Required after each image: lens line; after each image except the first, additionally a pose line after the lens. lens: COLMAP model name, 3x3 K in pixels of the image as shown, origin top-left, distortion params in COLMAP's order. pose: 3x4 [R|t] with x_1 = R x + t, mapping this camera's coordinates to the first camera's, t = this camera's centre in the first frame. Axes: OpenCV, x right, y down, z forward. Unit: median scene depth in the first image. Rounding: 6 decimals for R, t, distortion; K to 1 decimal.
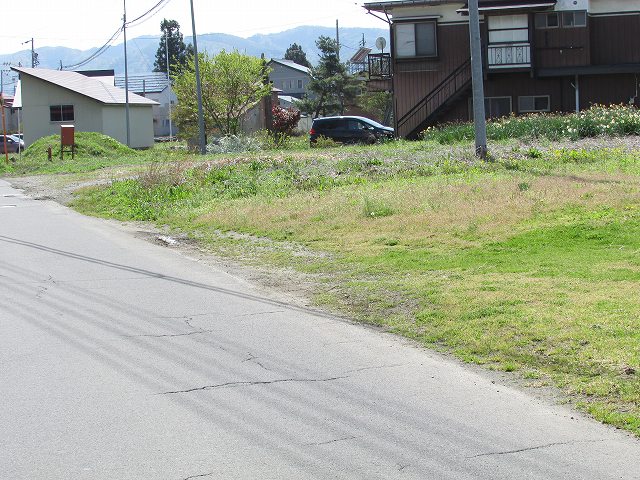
lens RADIAL K [[1351.4, 0, 320.0], [0, 1351.4, 240.0], [0, 0, 1]] dist [-0.120851, -0.166136]
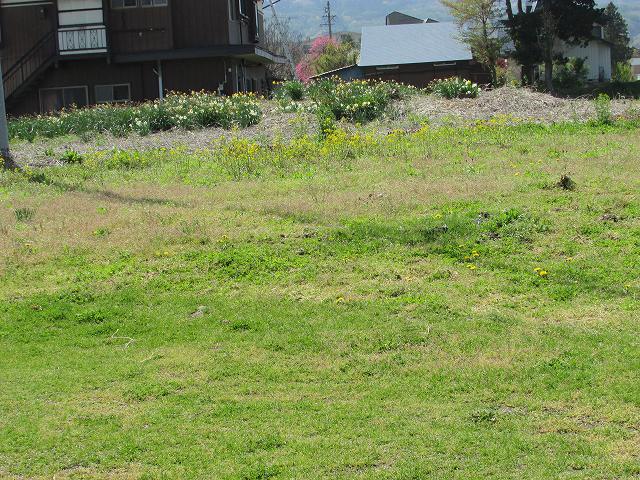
lens RADIAL K [[1351.4, 0, 320.0], [0, 1351.4, 240.0], [0, 0, 1]] dist [-0.120851, -0.166136]
pose [[0.958153, -0.047004, 0.282371, 0.035540], [0.045118, 0.998895, 0.013182, -0.009960], [-0.282679, 0.000110, 0.959215, 0.108860]]
